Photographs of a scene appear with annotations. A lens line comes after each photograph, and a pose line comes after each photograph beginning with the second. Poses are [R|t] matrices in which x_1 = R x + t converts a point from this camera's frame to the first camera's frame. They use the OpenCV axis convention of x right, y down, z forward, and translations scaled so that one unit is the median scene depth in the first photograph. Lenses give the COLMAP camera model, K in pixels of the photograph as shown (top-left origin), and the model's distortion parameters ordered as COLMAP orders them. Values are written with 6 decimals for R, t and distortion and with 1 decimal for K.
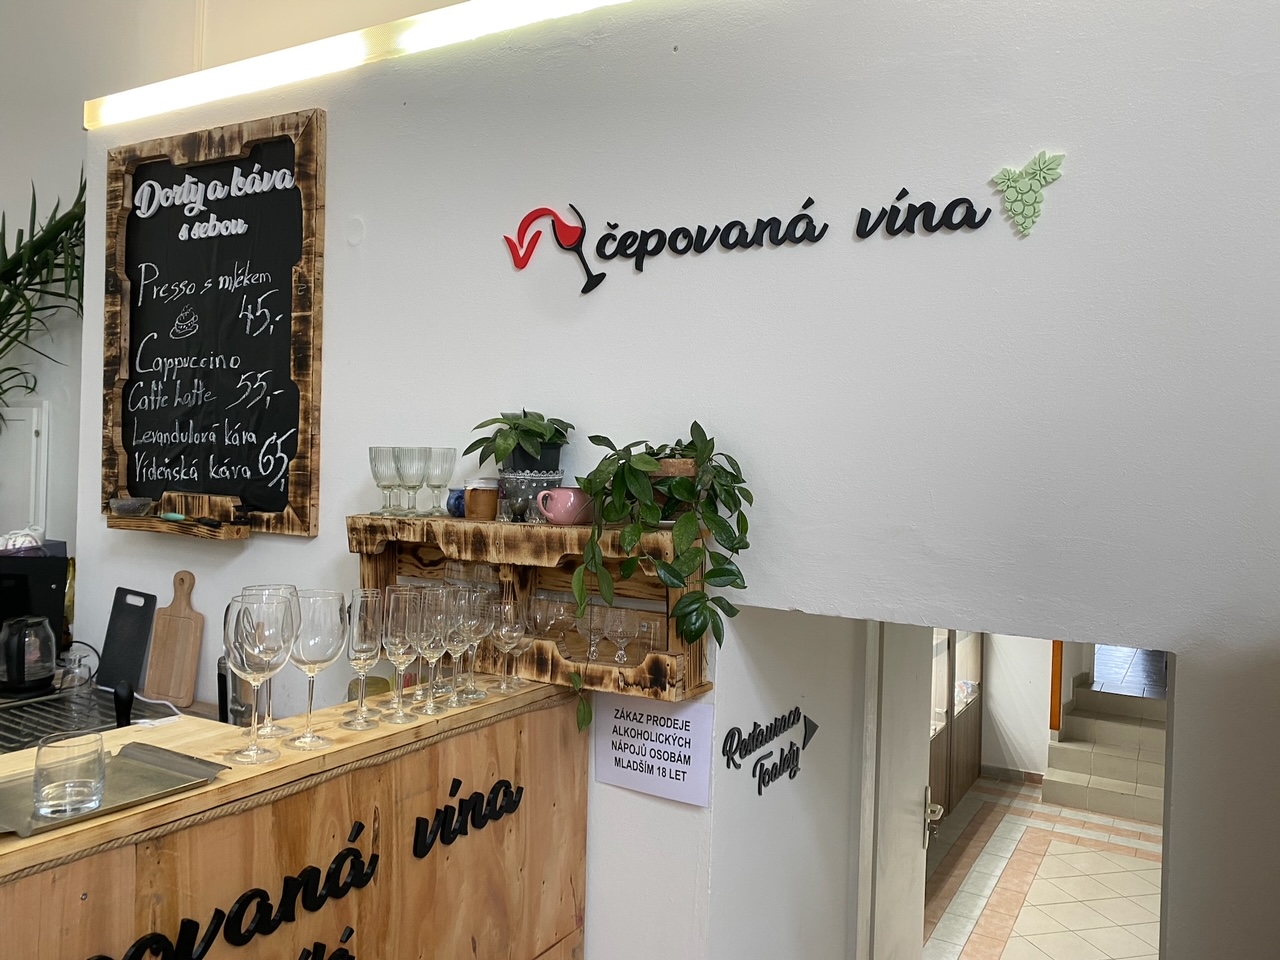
lens RADIAL K [[987.1, 0, 640.0], [0, 987.1, 480.0], [0, 0, 1]] dist [0.067906, -0.060841]
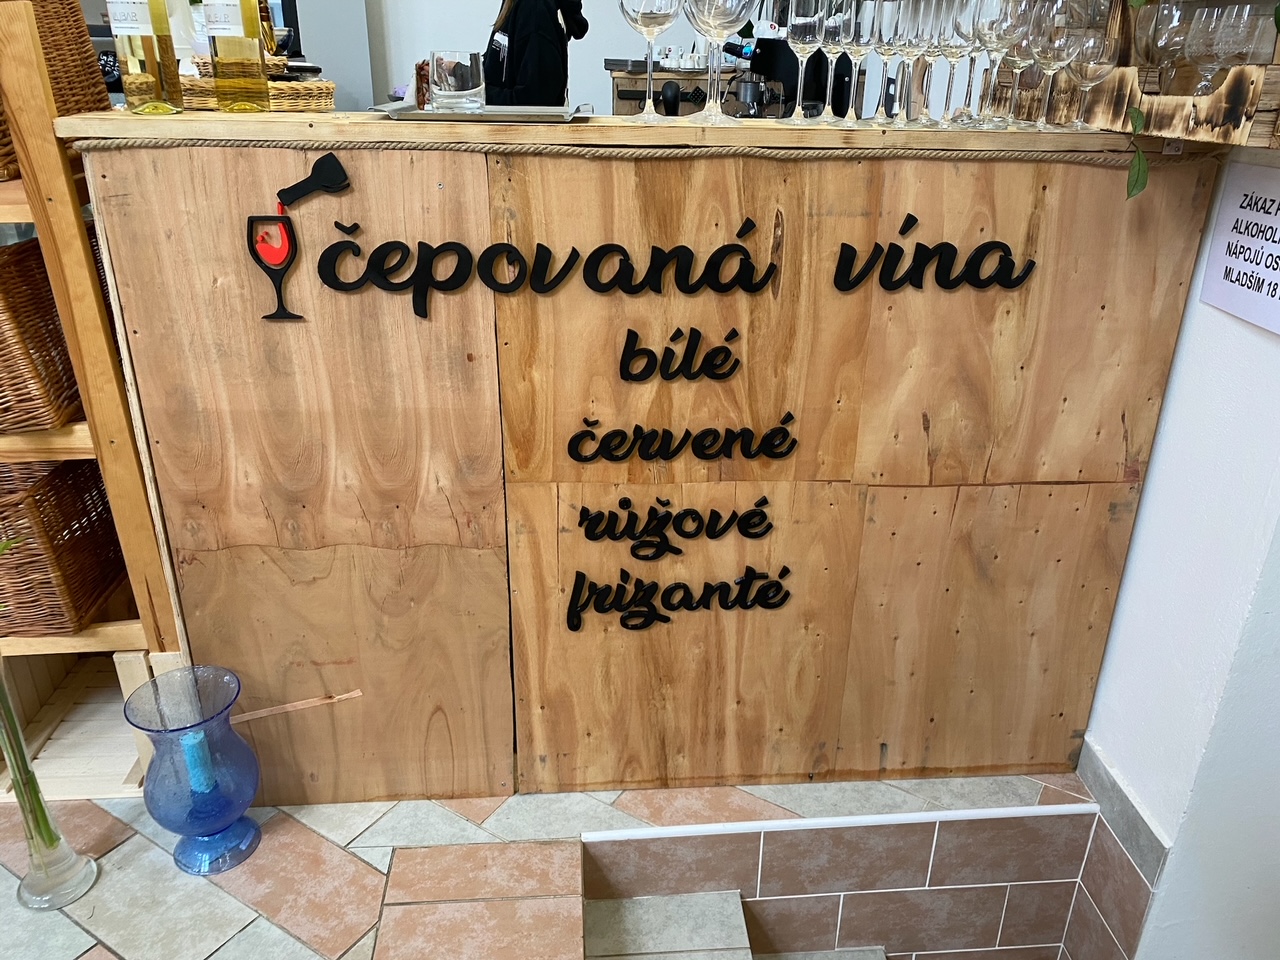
lens RADIAL K [[958.5, 0, 640.0], [0, 958.5, 480.0], [0, 0, 1]] dist [0.079645, -0.133422]
pose [[0.556927, 0.317217, -0.767597, 0.272591], [-0.010050, 0.926697, 0.375675, 0.154941], [0.830500, -0.201509, 0.519291, 0.273275]]
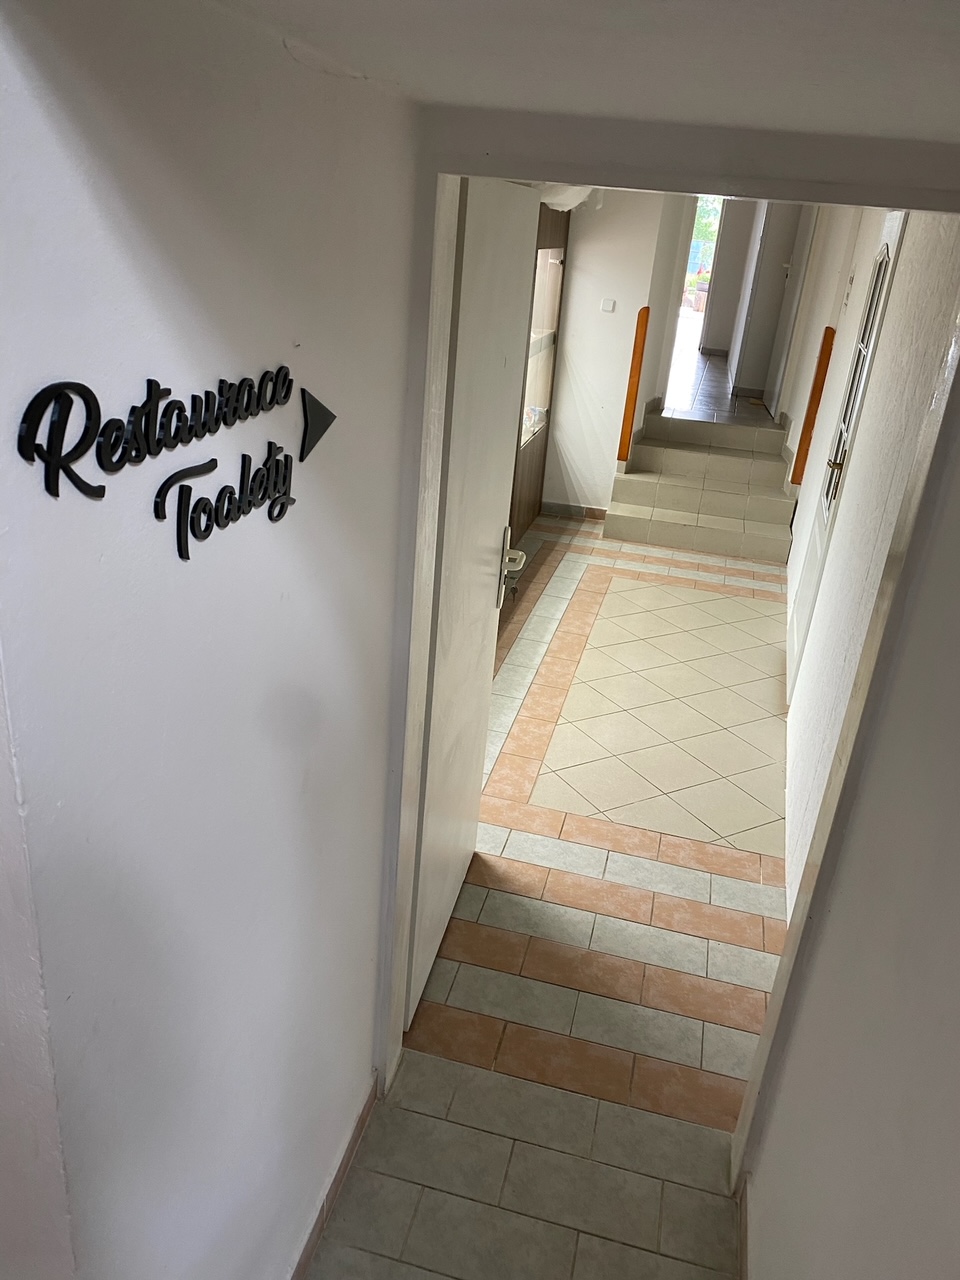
lens RADIAL K [[987.1, 0, 479.5], [0, 987.1, 669.0], [0, 0, 1]] dist [0.067906, -0.060841]
pose [[0.961247, -0.075478, 0.265156, 0.119992], [-0.043139, 0.908764, 0.415074, 0.170621], [-0.272294, -0.410427, 0.870290, 0.553799]]
